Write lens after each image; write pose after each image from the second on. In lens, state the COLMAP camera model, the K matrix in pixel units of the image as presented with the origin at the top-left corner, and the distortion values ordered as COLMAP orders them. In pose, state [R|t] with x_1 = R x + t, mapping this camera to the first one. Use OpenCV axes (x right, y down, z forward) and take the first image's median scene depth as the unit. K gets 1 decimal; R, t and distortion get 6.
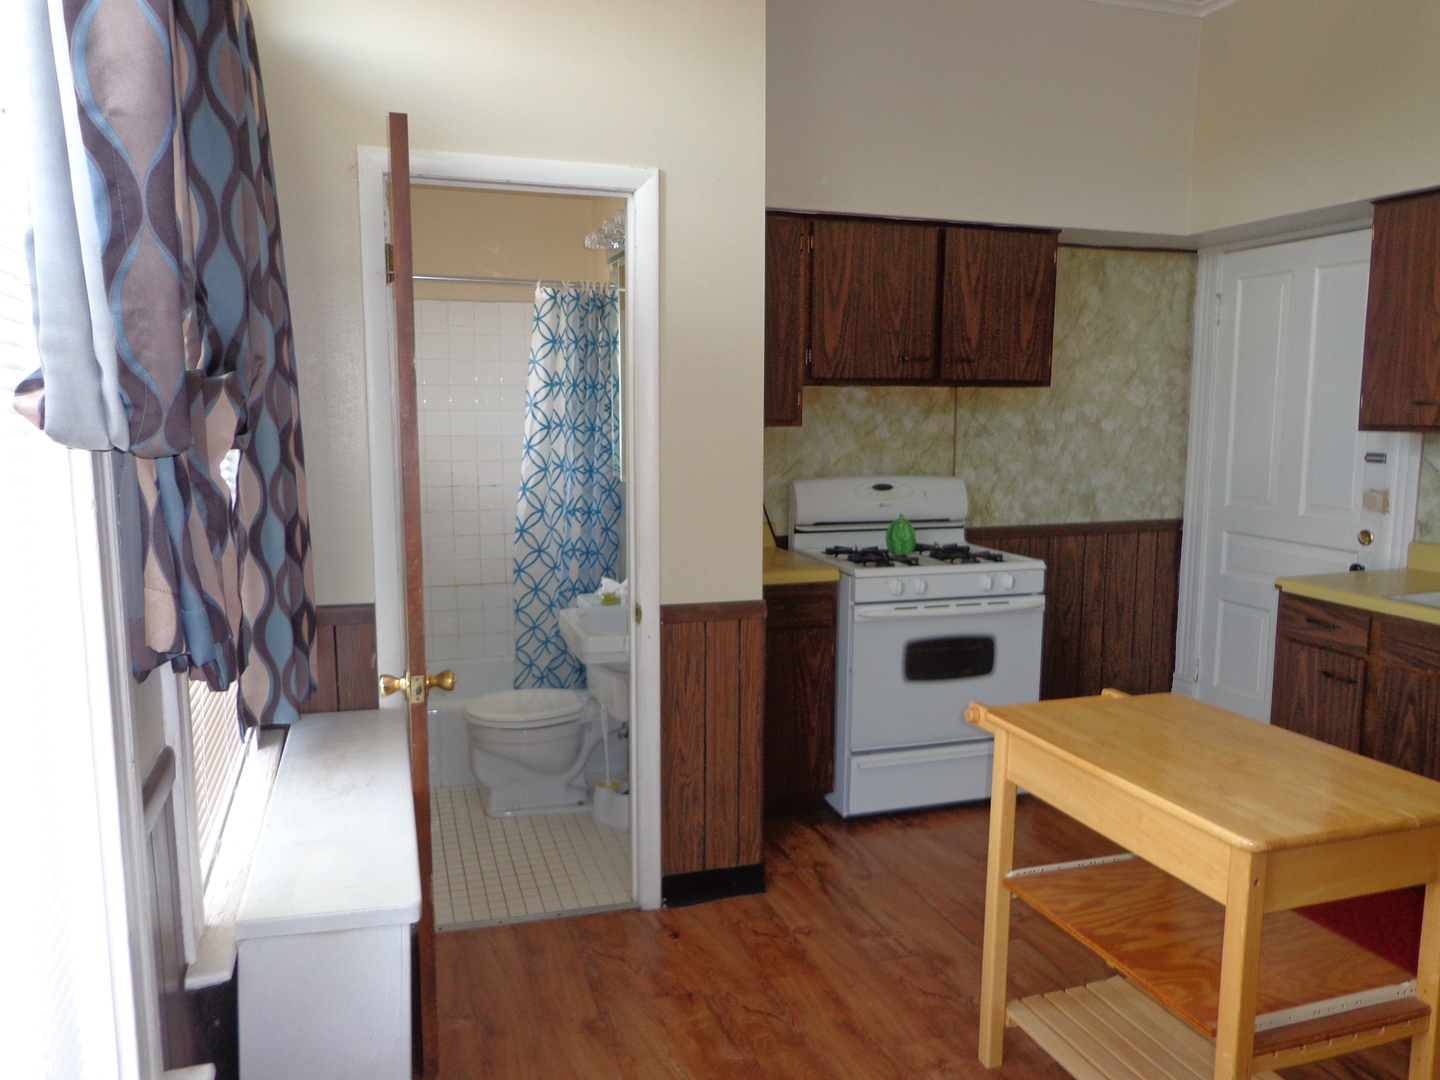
lens RADIAL K [[1081.3, 0, 730.2], [0, 1081.3, 540.8], [0, 0, 1]] dist [0.022449, 0.002715]
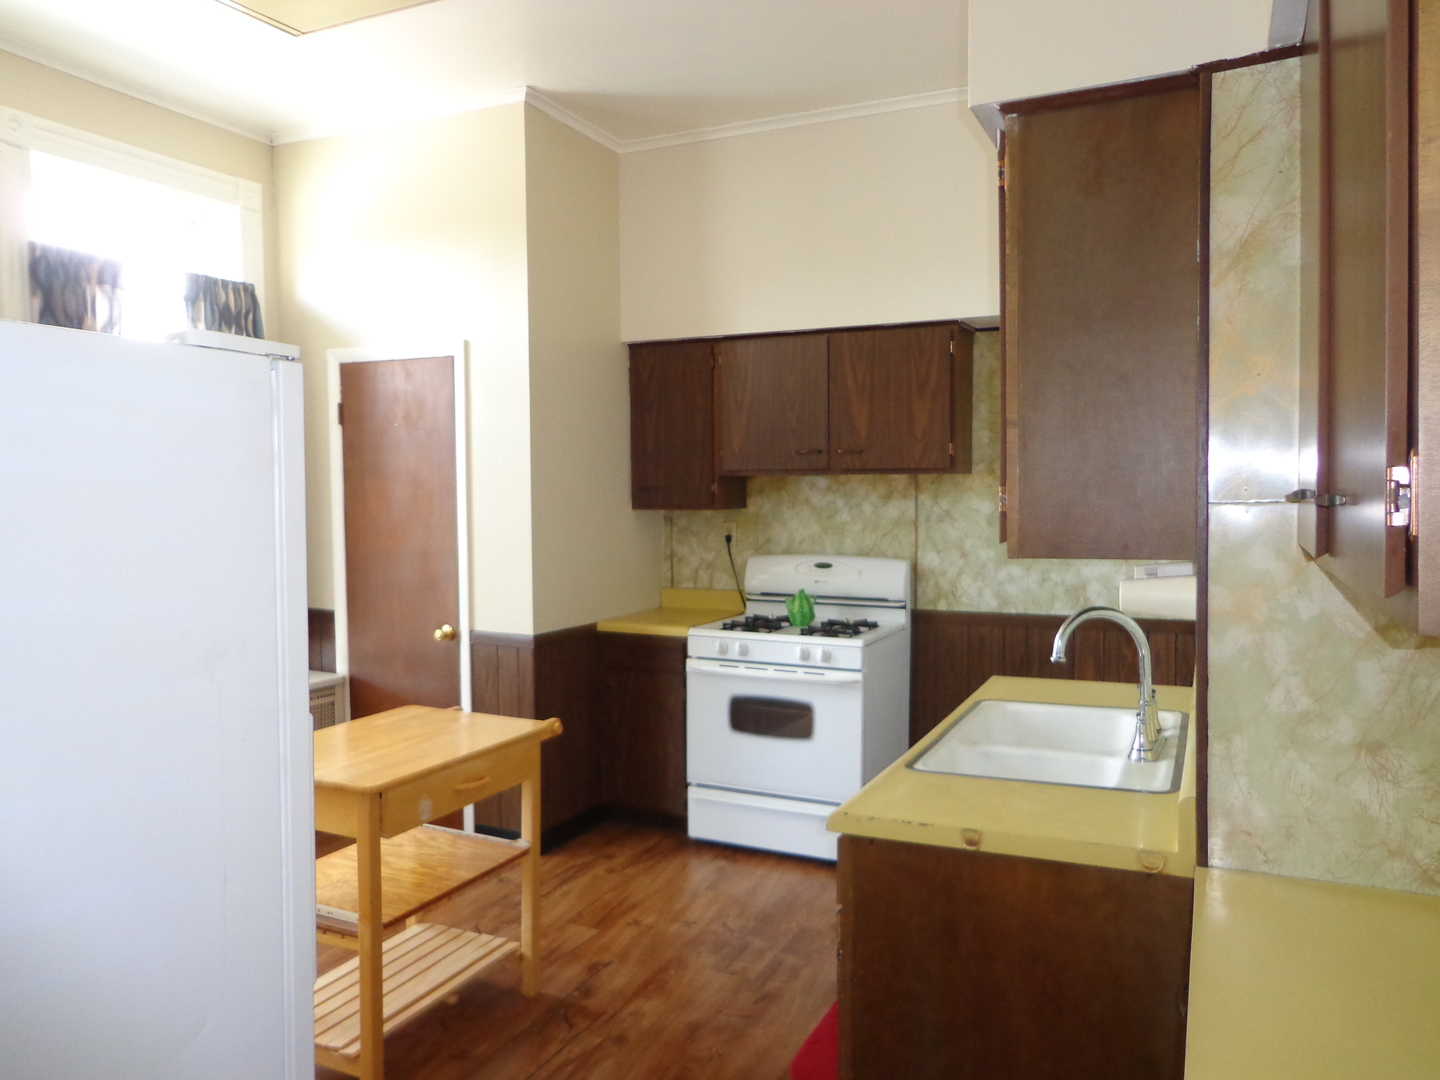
lens RADIAL K [[1081.3, 0, 724.5], [0, 1081.3, 550.9], [0, 0, 1]] dist [0.022449, 0.002715]
pose [[0.709257, 0.034679, -0.704096, 0.832300], [-0.079634, 0.996338, -0.031144, -0.021340], [0.700437, 0.078159, 0.709421, 0.137783]]
